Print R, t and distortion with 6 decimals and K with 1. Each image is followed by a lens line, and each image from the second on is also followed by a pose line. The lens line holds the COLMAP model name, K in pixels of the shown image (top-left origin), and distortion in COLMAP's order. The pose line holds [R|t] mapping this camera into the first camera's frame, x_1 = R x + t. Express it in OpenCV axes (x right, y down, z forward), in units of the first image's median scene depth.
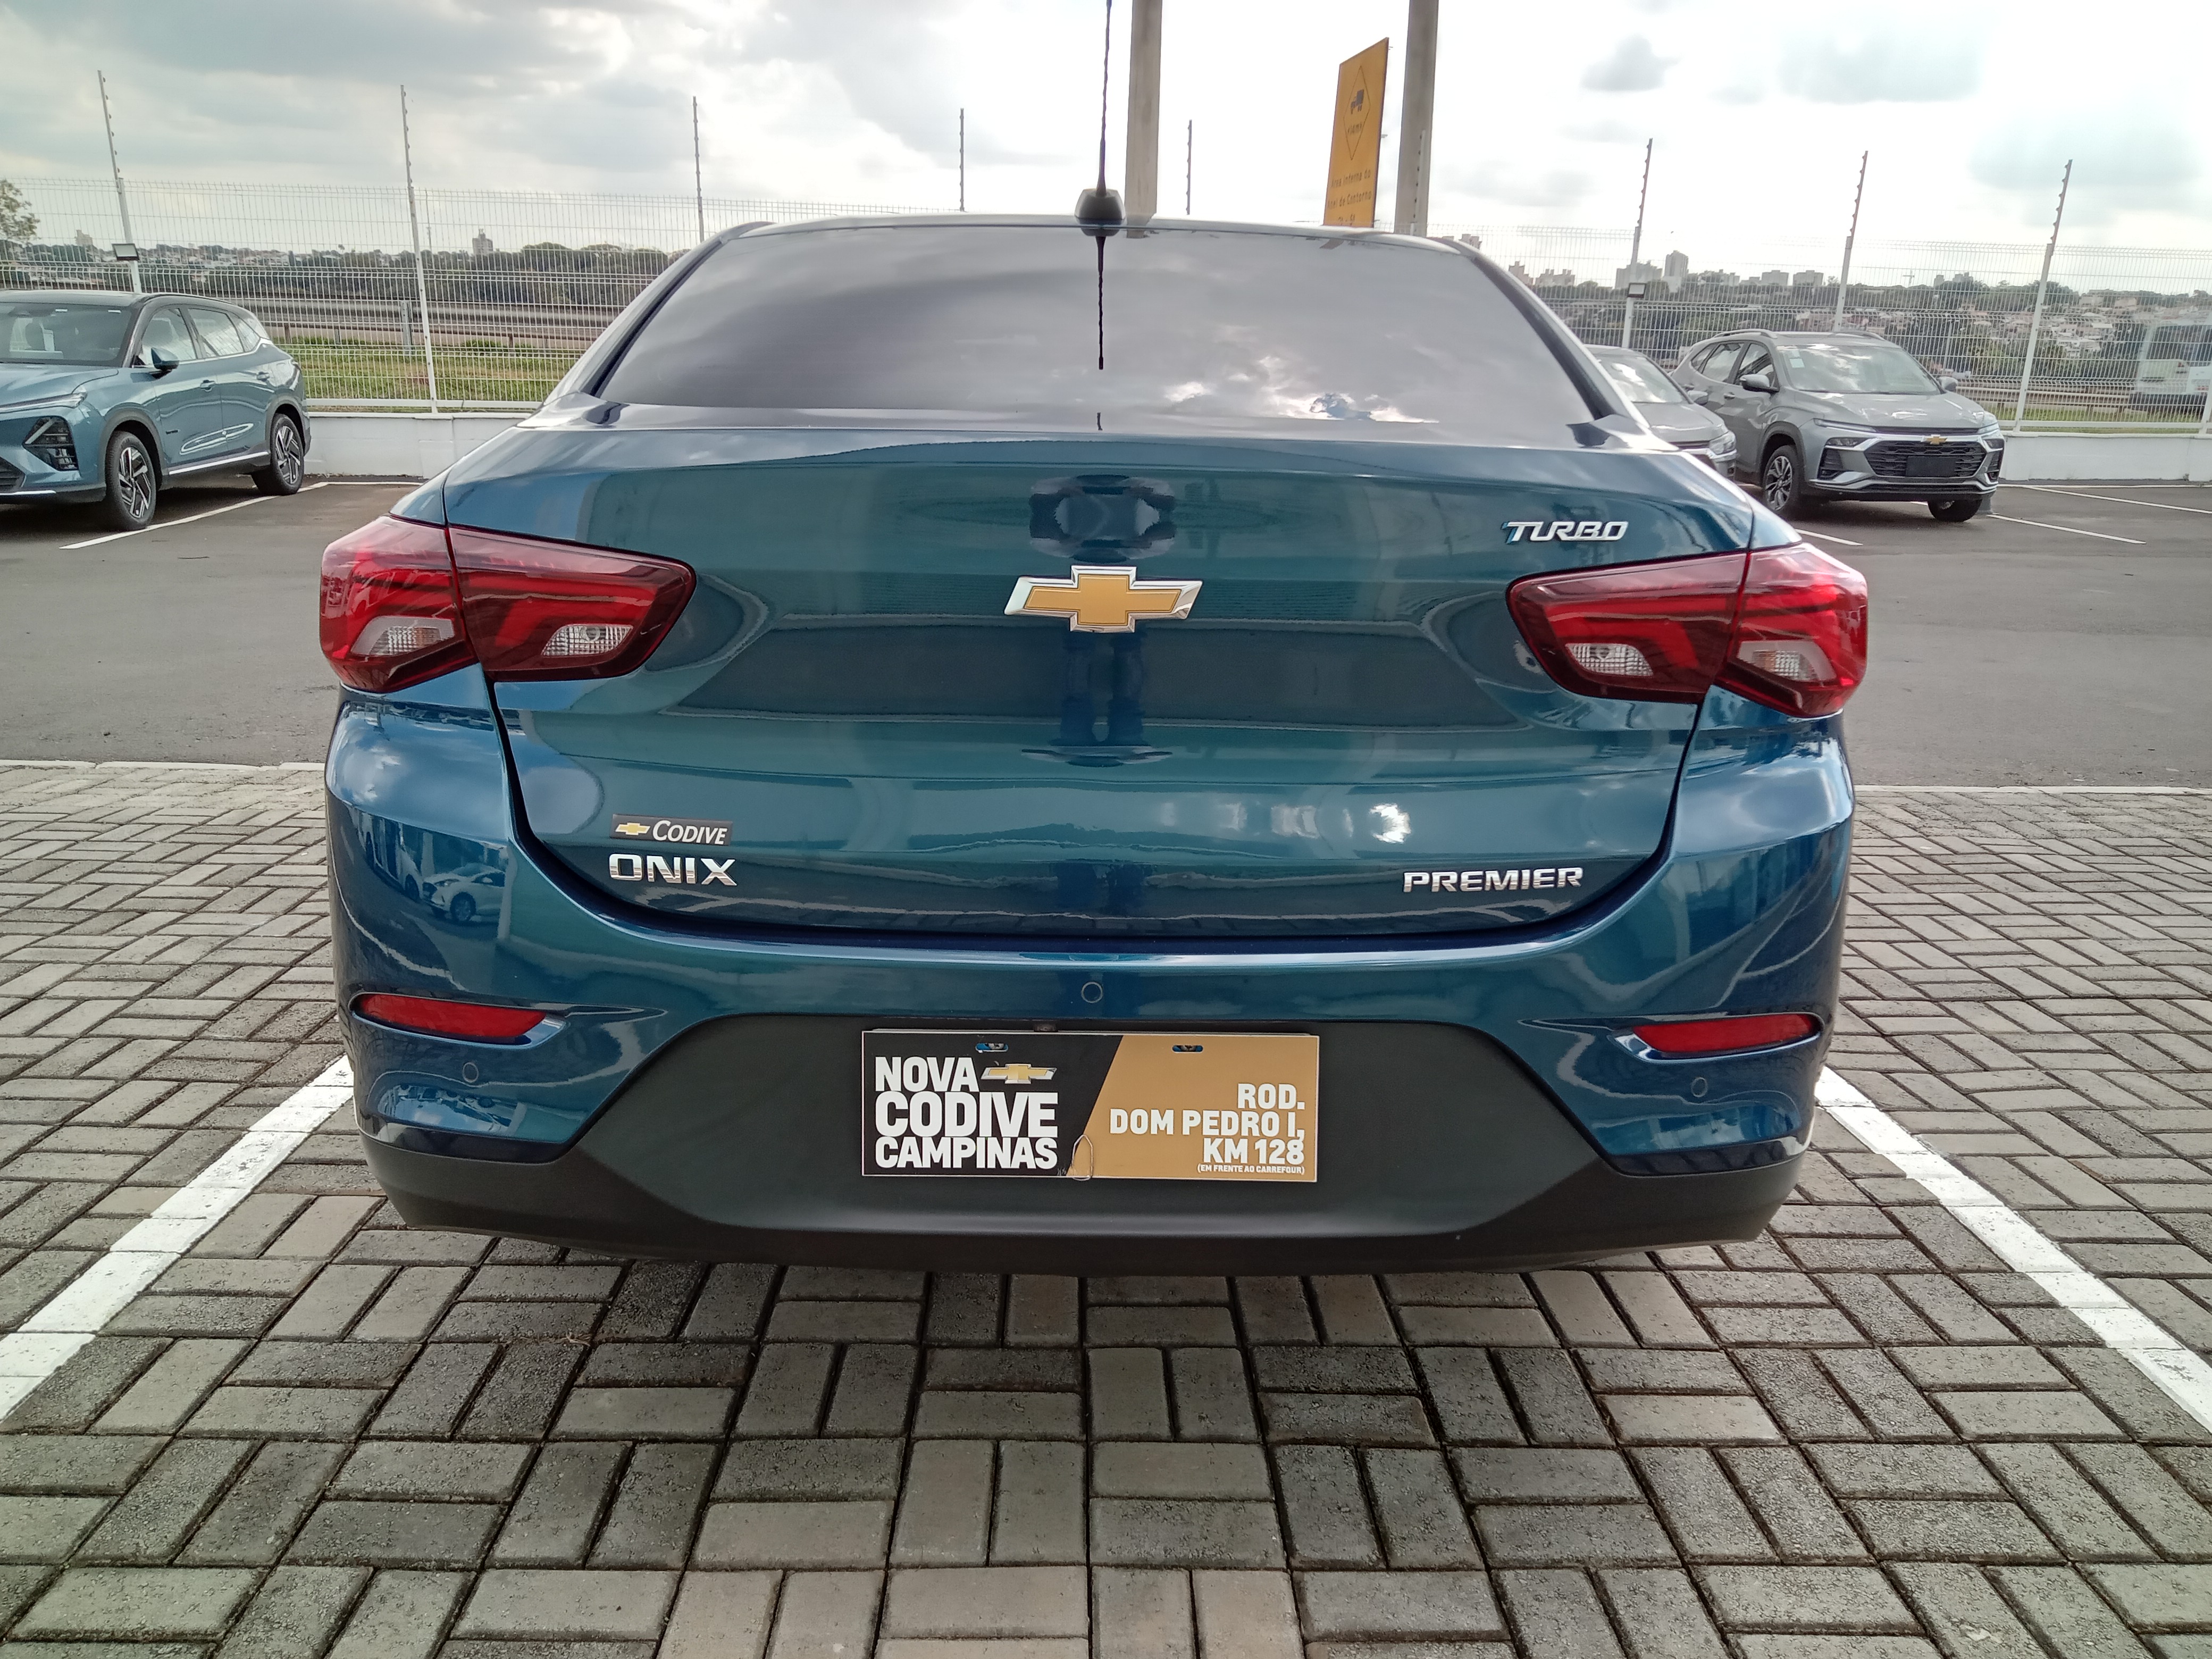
lens RADIAL K [[1653.8, 0, 1090.2], [0, 1653.8, 829.7], [0, 0, 1]] dist [0.012429, -0.023273]
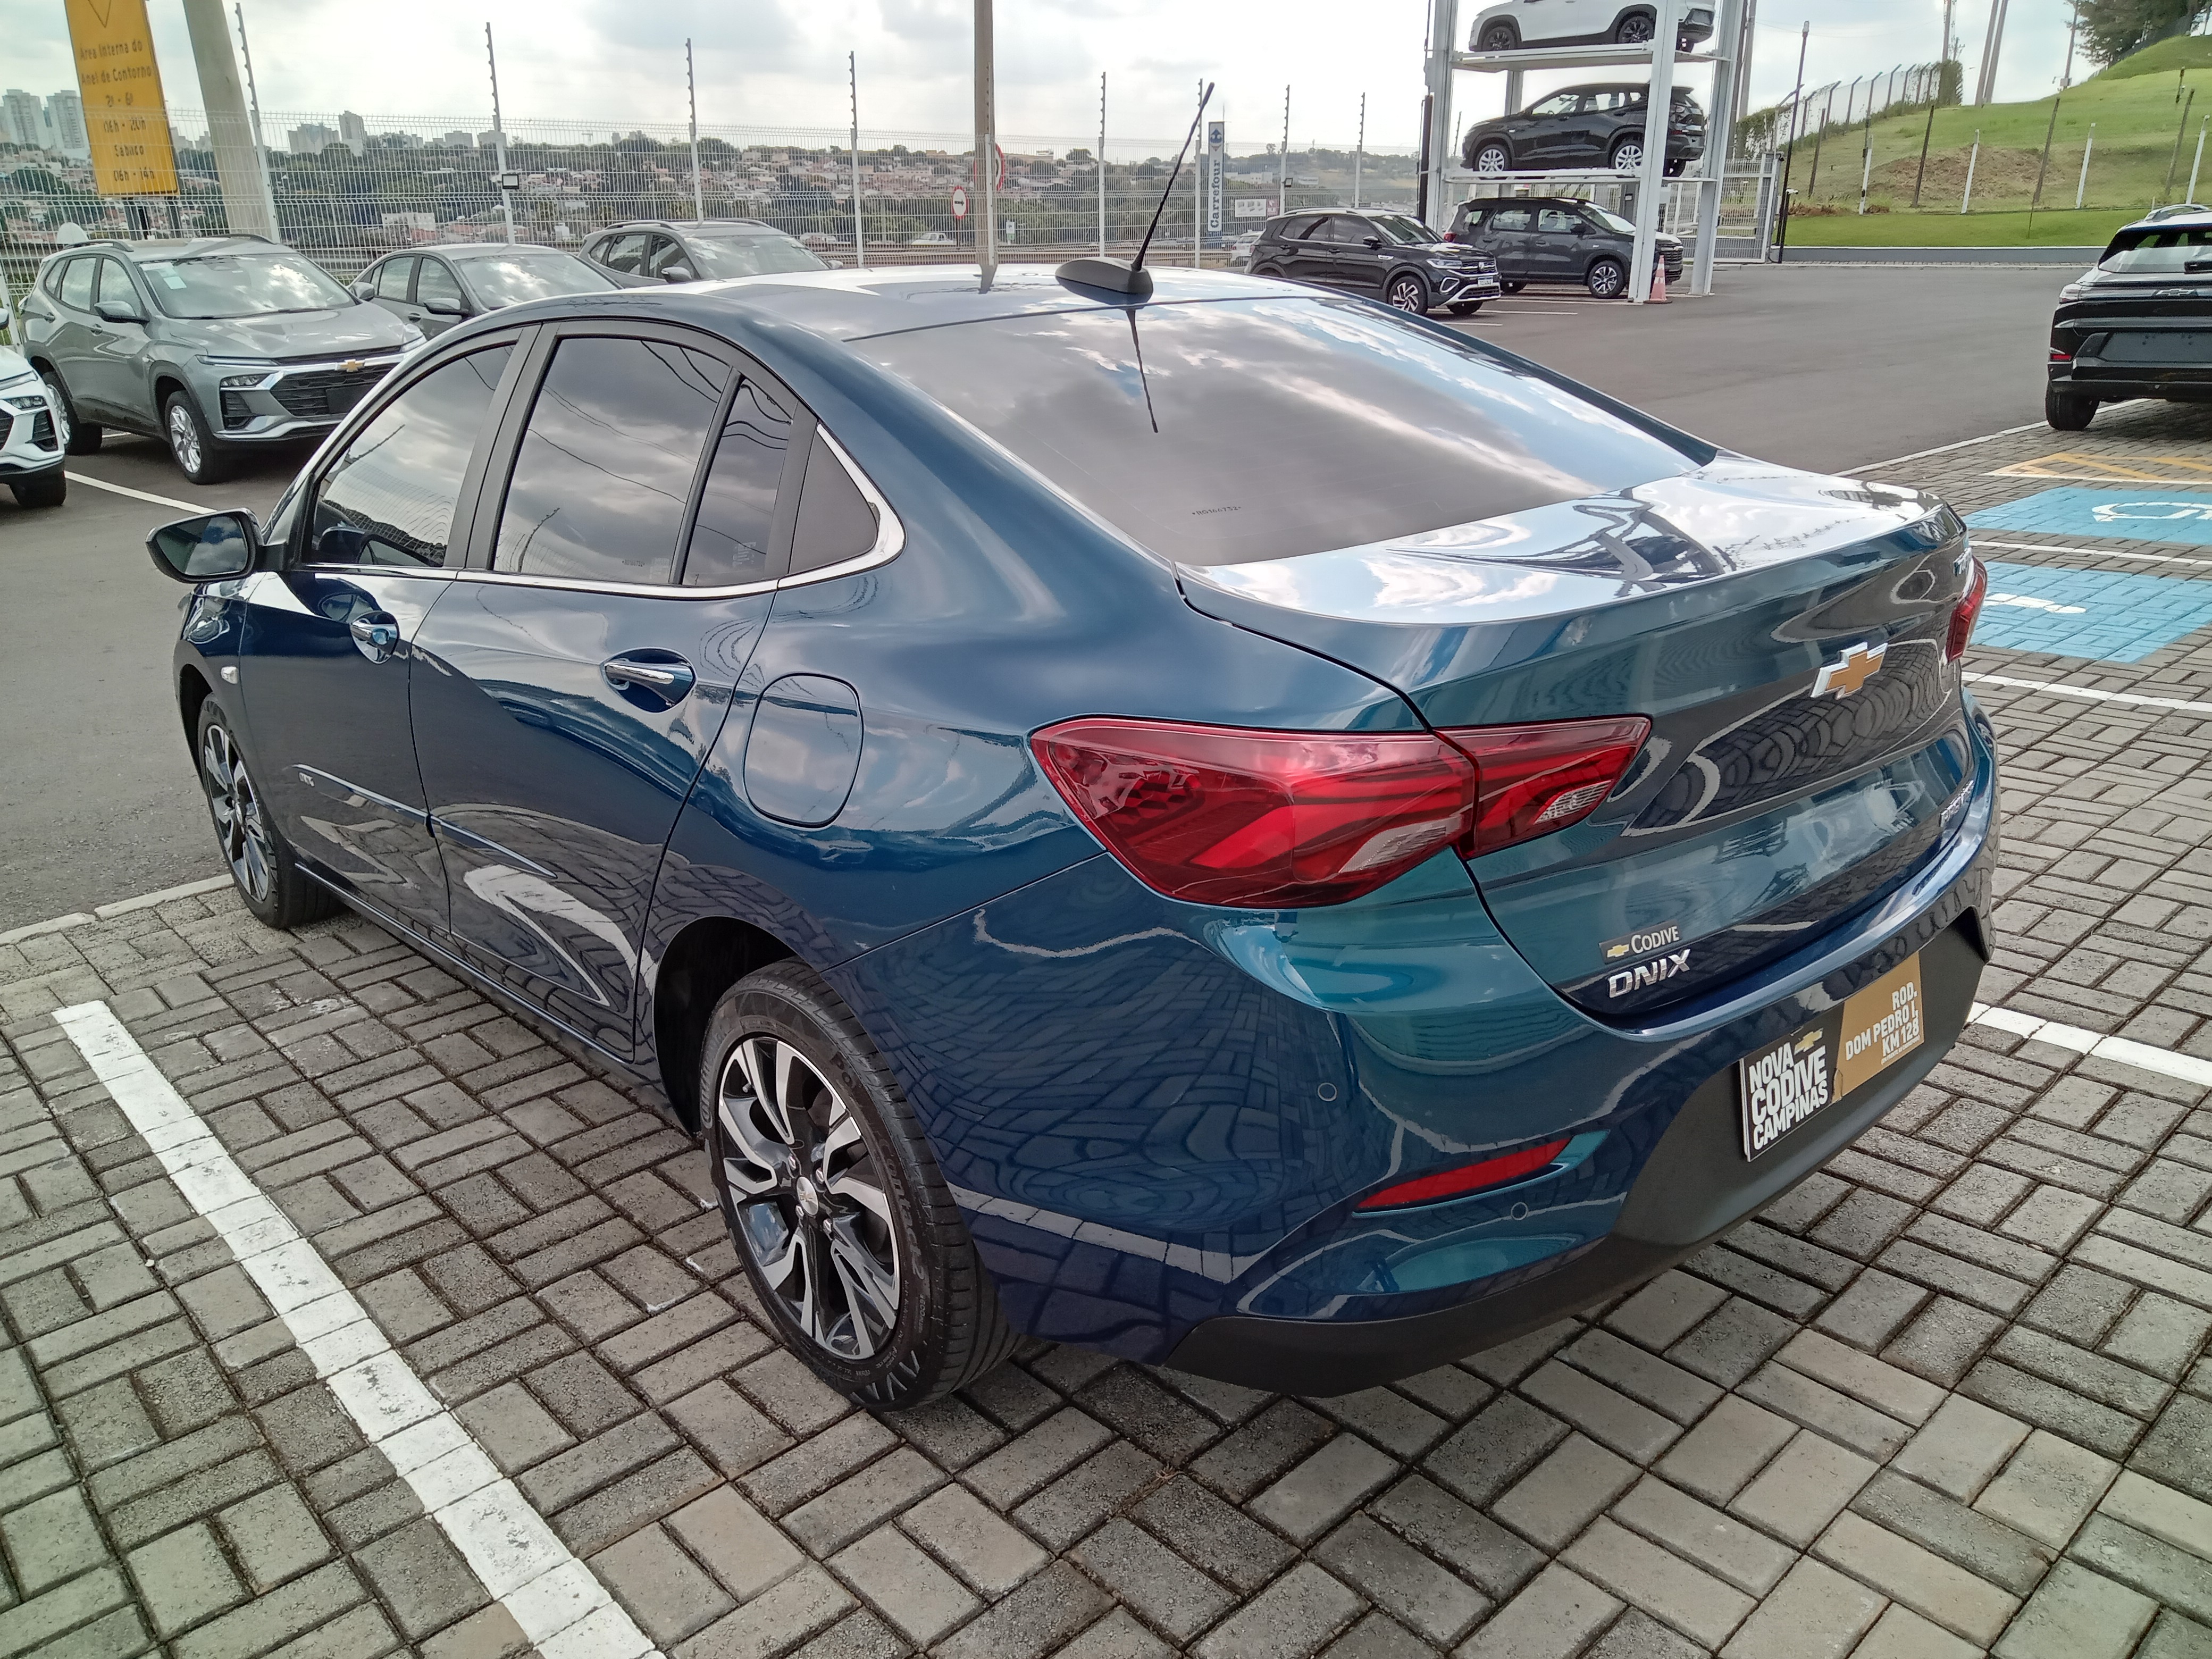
lens RADIAL K [[1653.8, 0, 1113.0], [0, 1653.8, 830.3], [0, 0, 1]] dist [0.012429, -0.023273]
pose [[0.749990, -0.264656, 0.606195, -0.865569], [0.219212, 0.964123, 0.149711, -0.234864], [-0.624069, 0.020604, 0.781098, 0.232915]]
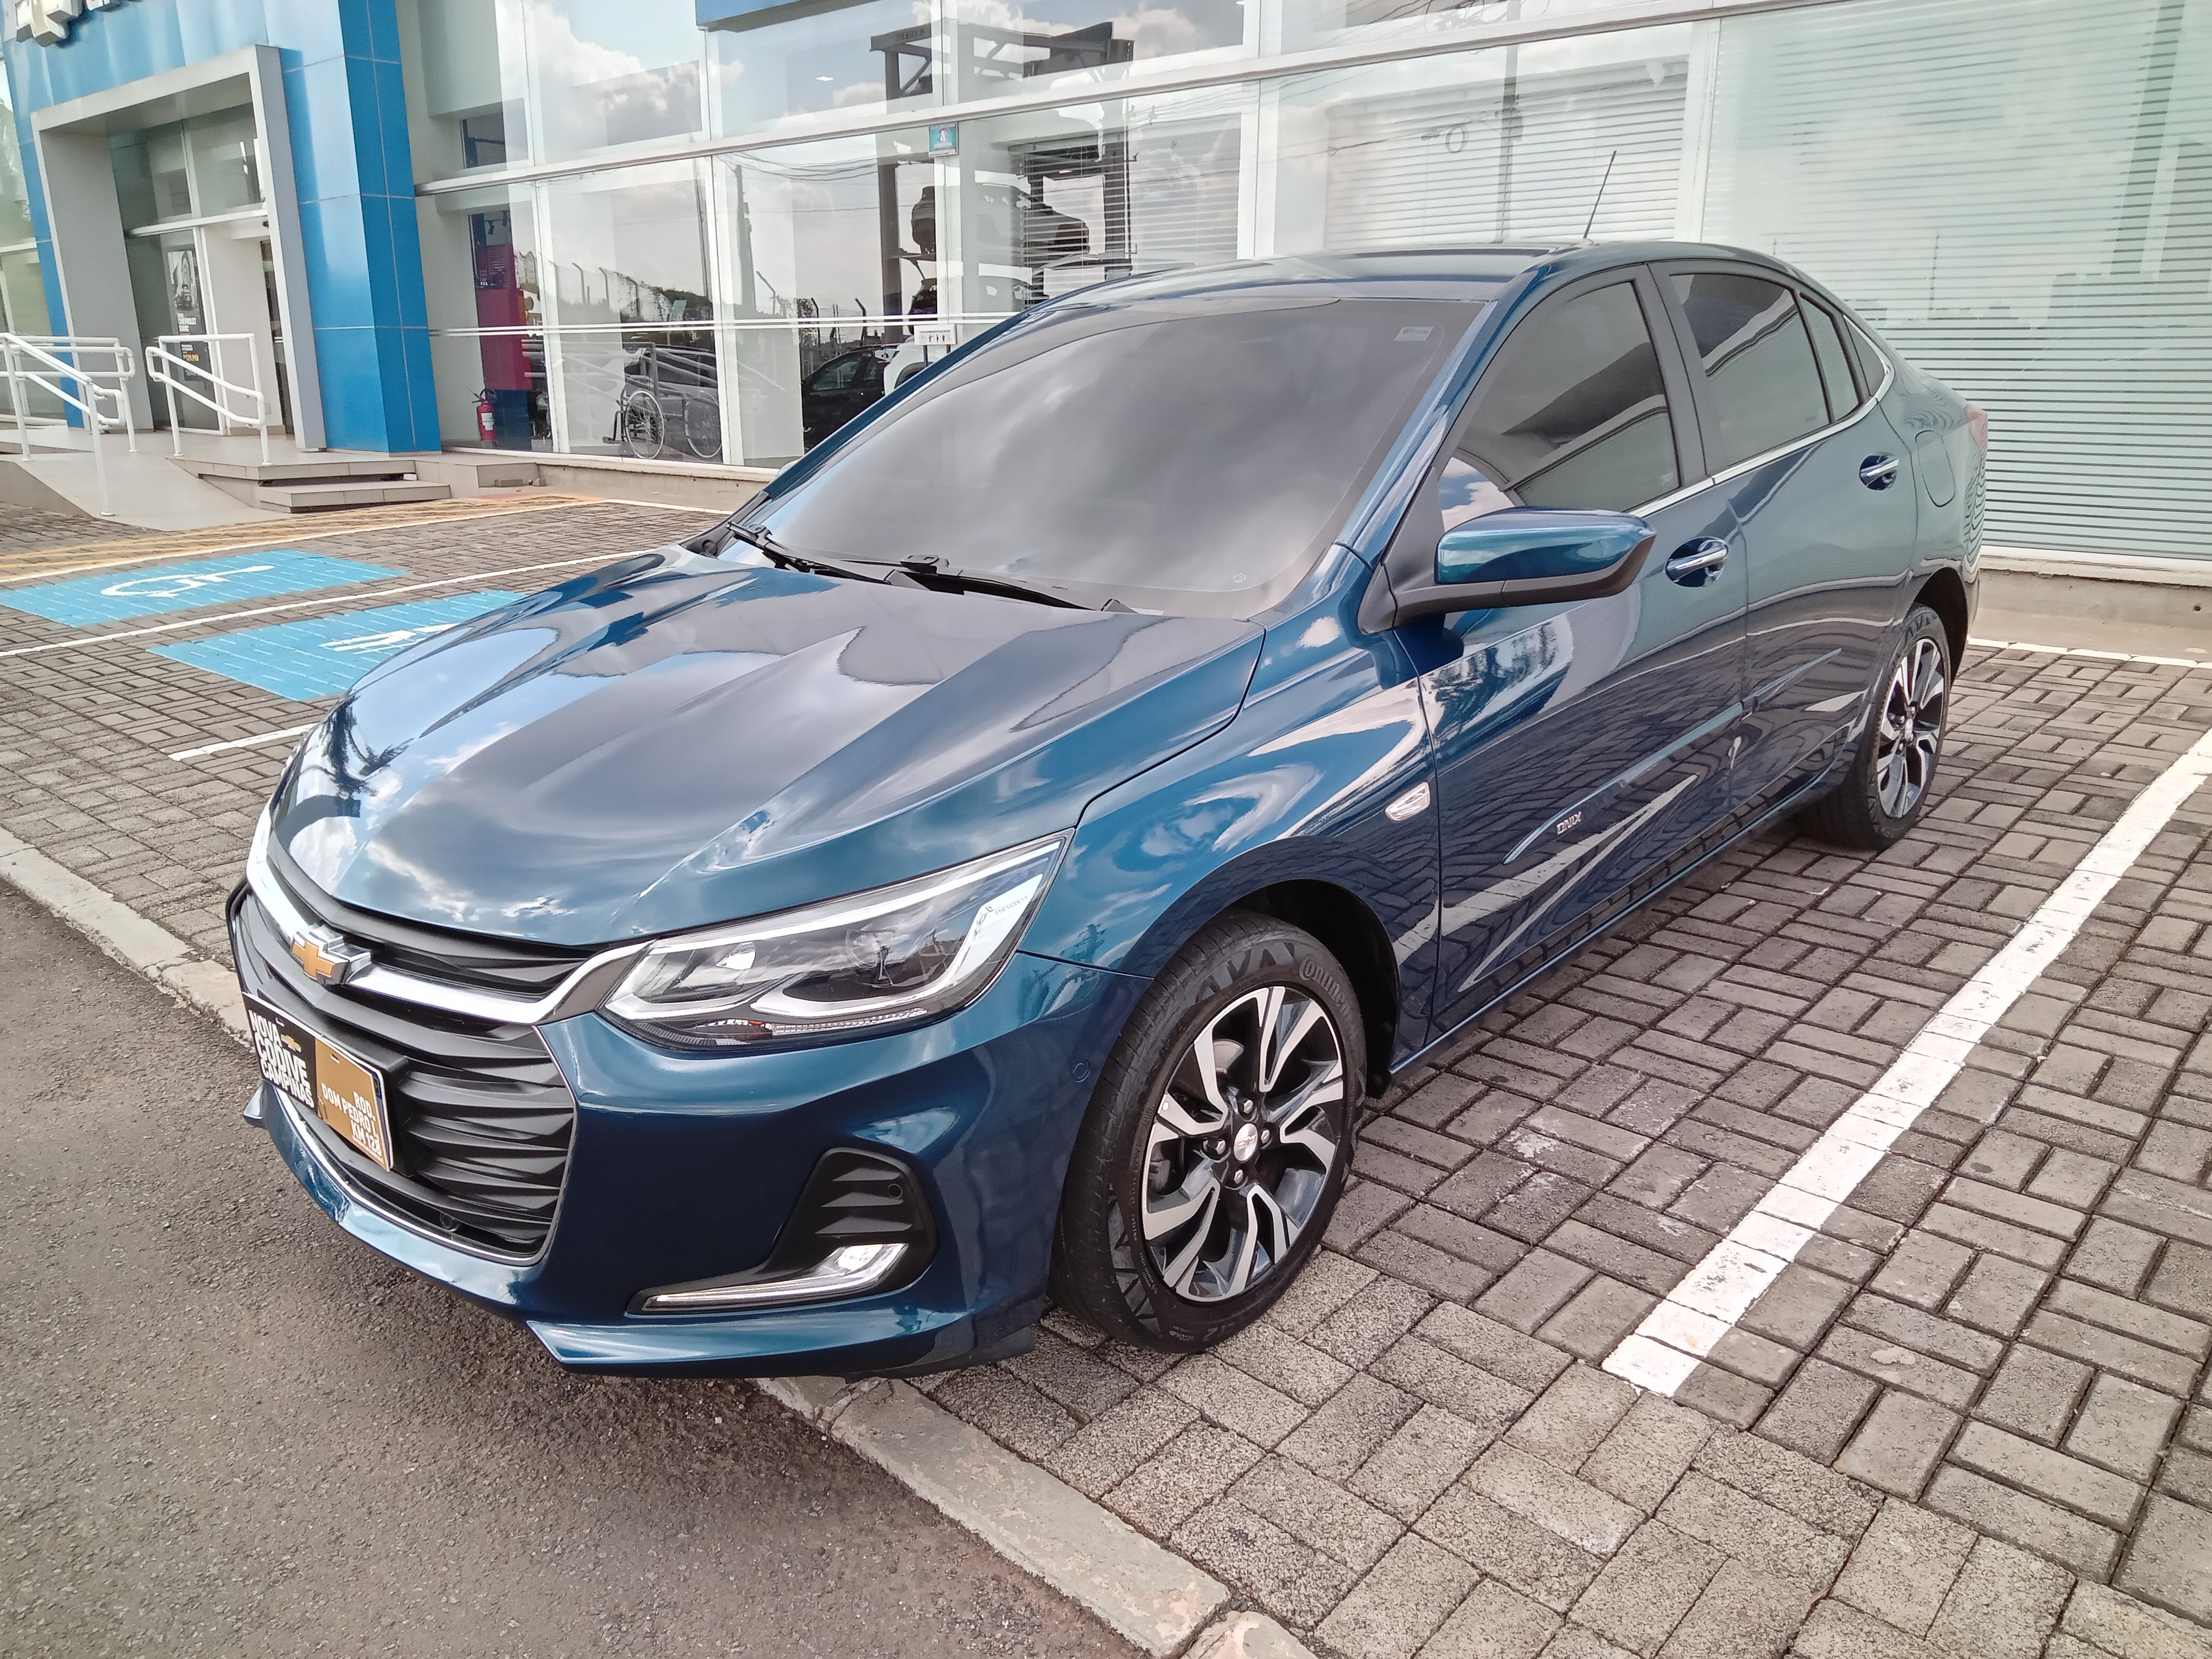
lens RADIAL K [[1653.8, 0, 1109.2], [0, 1653.8, 823.8], [0, 0, 1]] dist [0.012429, -0.023273]
pose [[-0.736177, -0.204645, 0.645107, -1.032729], [0.169309, 0.867192, 0.468308, -0.895835], [-0.655269, 0.453980, -0.603759, 3.113147]]
